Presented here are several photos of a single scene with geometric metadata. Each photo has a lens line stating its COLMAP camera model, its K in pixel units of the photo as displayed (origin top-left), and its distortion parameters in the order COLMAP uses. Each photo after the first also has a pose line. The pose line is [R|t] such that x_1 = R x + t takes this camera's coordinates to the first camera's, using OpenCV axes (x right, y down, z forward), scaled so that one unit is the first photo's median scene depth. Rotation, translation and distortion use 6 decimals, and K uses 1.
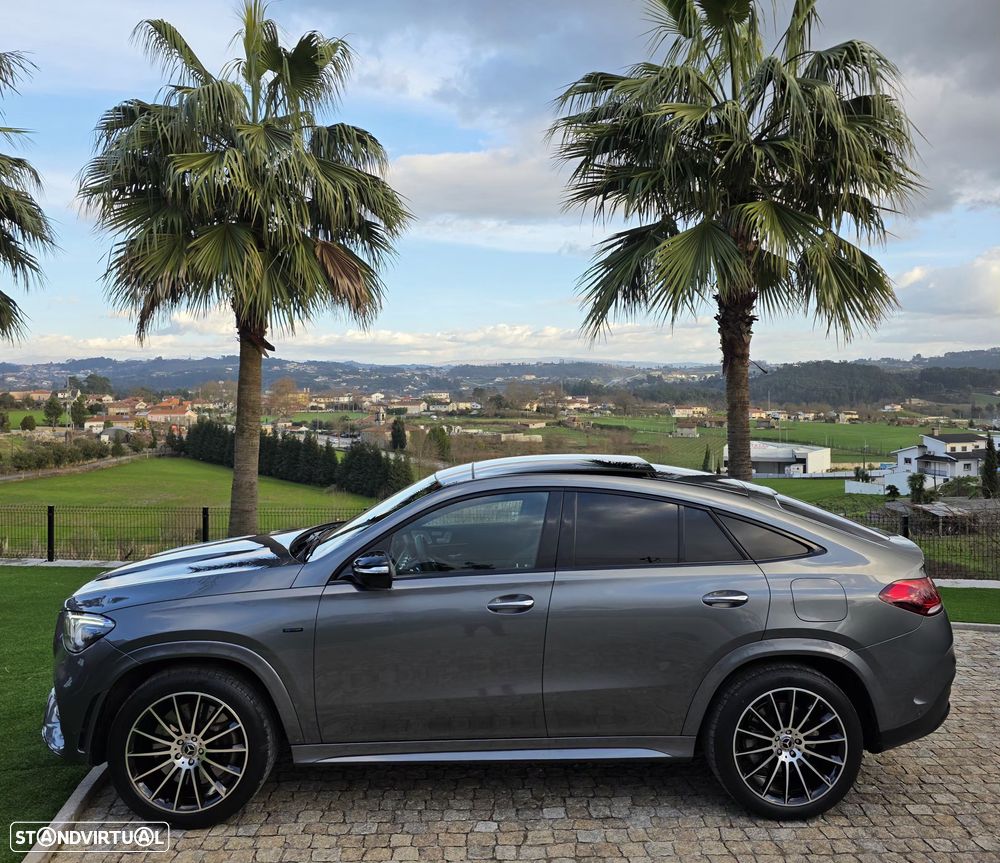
lens RADIAL K [[827.7, 0, 523.3], [0, 827.7, 387.6], [0, 0, 1]] dist [0.036030, -0.022752]
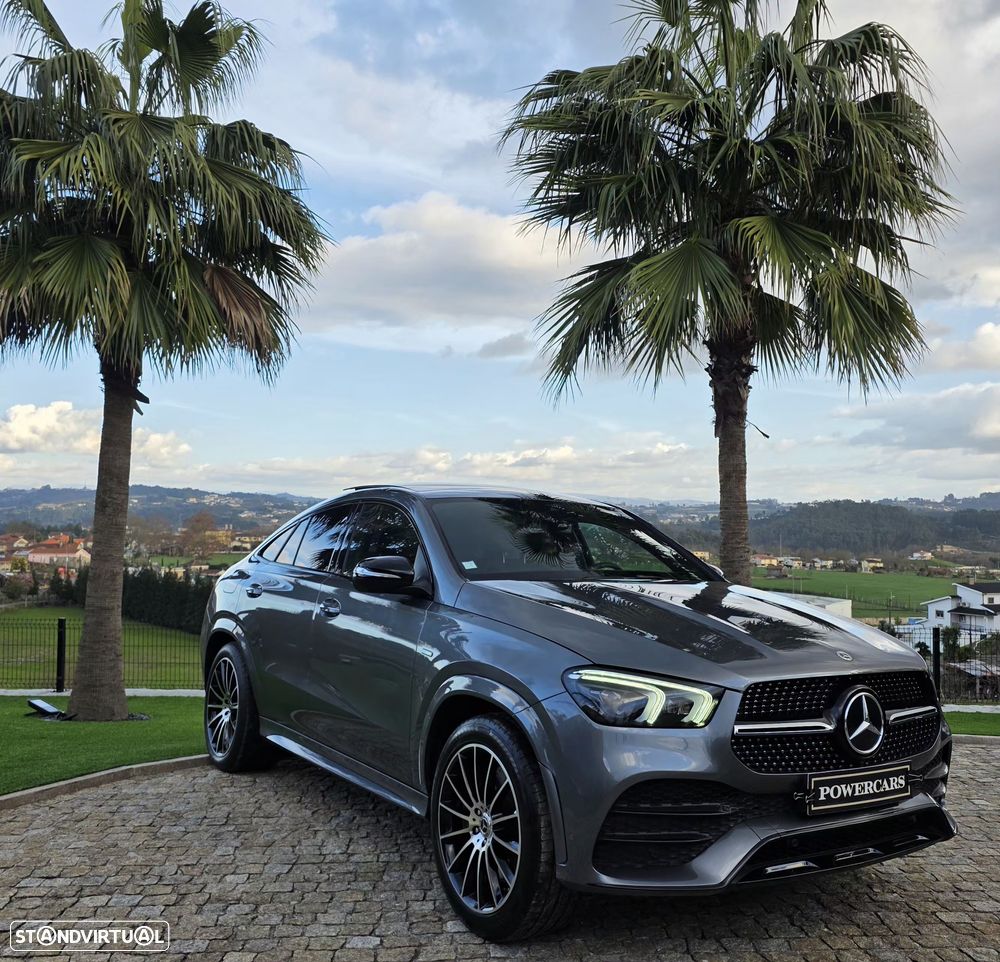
lens RADIAL K [[980.3, 0, 551.2], [0, 980.3, 493.3], [0, 0, 1]] dist [0.027190, 0.000000]
pose [[0.998305, 0.012956, 0.056730, 0.025842], [-0.010553, 0.999042, -0.042460, 0.072801], [-0.057226, 0.041790, 0.997486, 0.054510]]
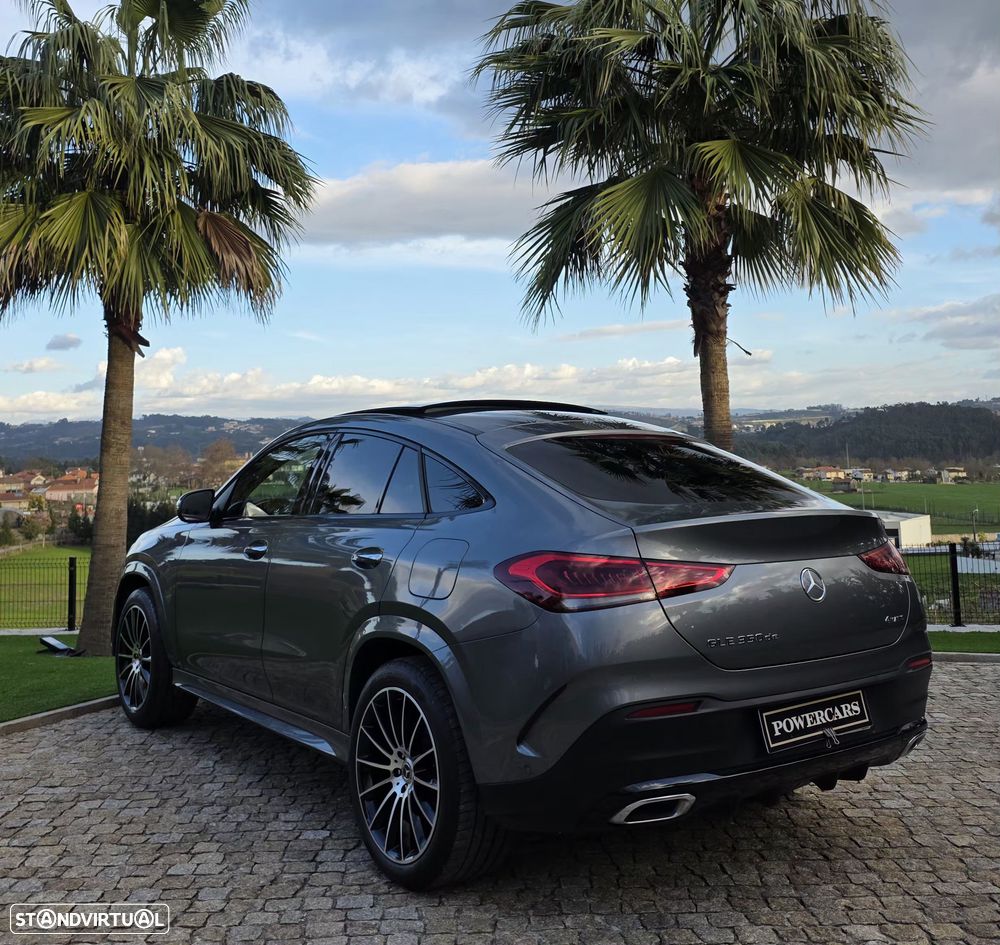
lens RADIAL K [[1067.4, 0, 507.5], [0, 1067.4, 341.6], [0, 0, 1]] dist [0.030372, 0.000000]
pose [[0.999391, -0.025859, -0.023435, 0.074470], [0.023275, 0.994252, -0.104508, 0.066717], [0.026003, 0.103898, 0.994248, -0.037046]]
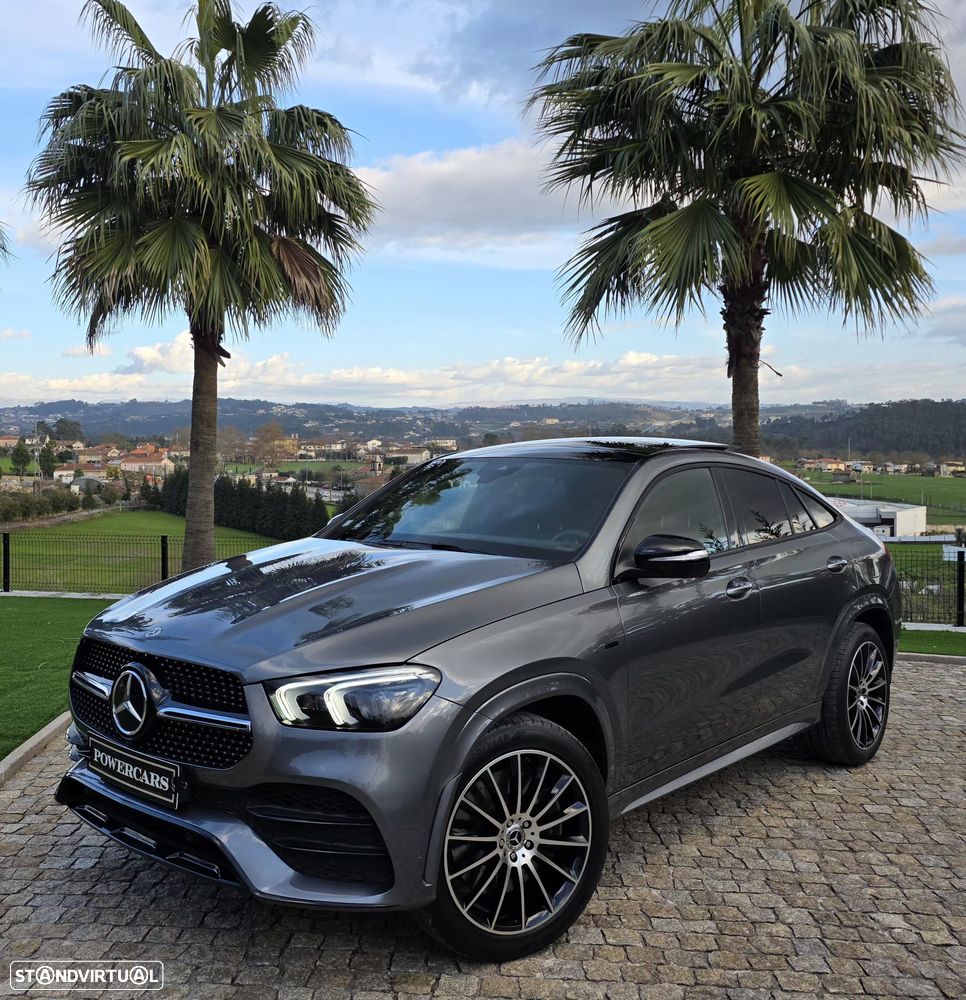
lens RADIAL K [[980.3, 0, 439.6], [0, 980.3, 456.1], [0, 0, 1]] dist [0.027190, 0.000000]
pose [[0.993656, 0.001892, -0.112442, 0.050947], [0.000236, 0.999821, 0.018902, 0.042396], [0.112458, -0.018808, 0.993478, -0.052034]]
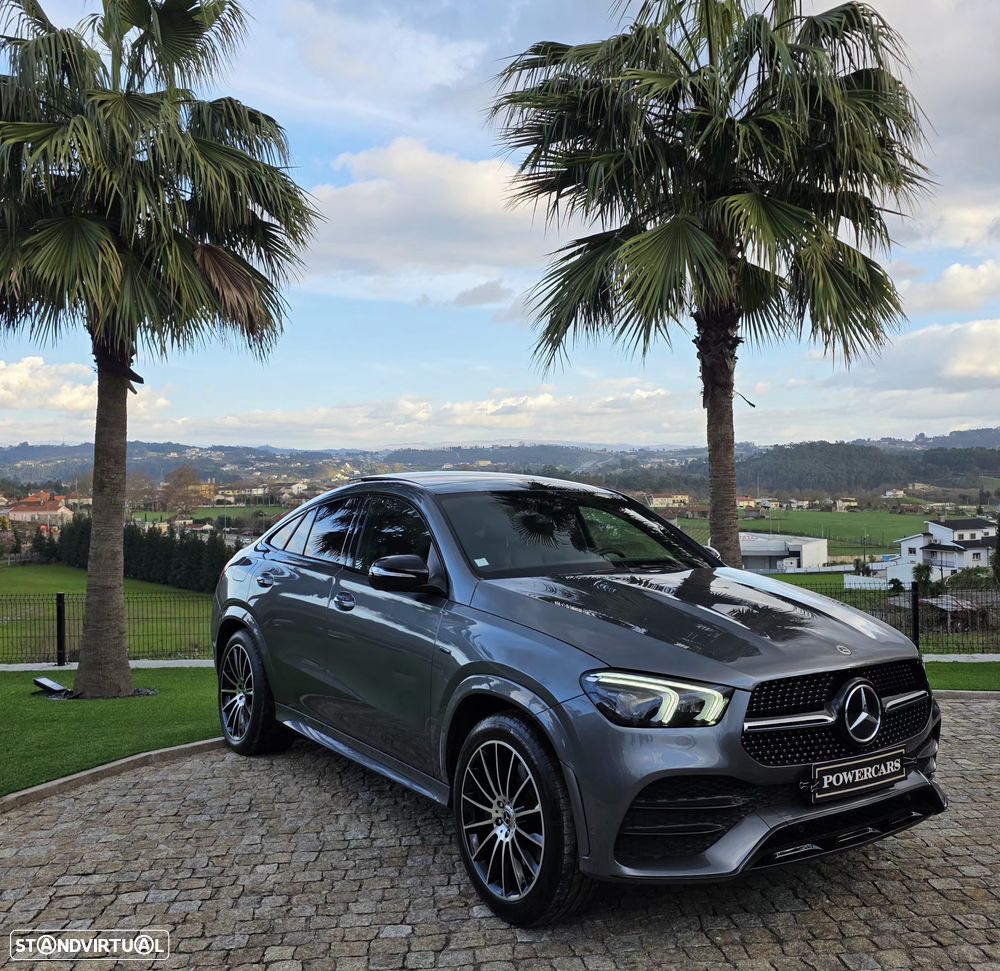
lens RADIAL K [[968.9, 0, 564.5], [0, 968.9, 474.6], [0, 0, 1]] dist [0.023430, 0.000000]
pose [[0.995841, -0.010400, 0.090516, 0.012880], [0.010868, 0.999930, -0.004680, 0.048823], [-0.090461, 0.005644, 0.995884, 0.043455]]
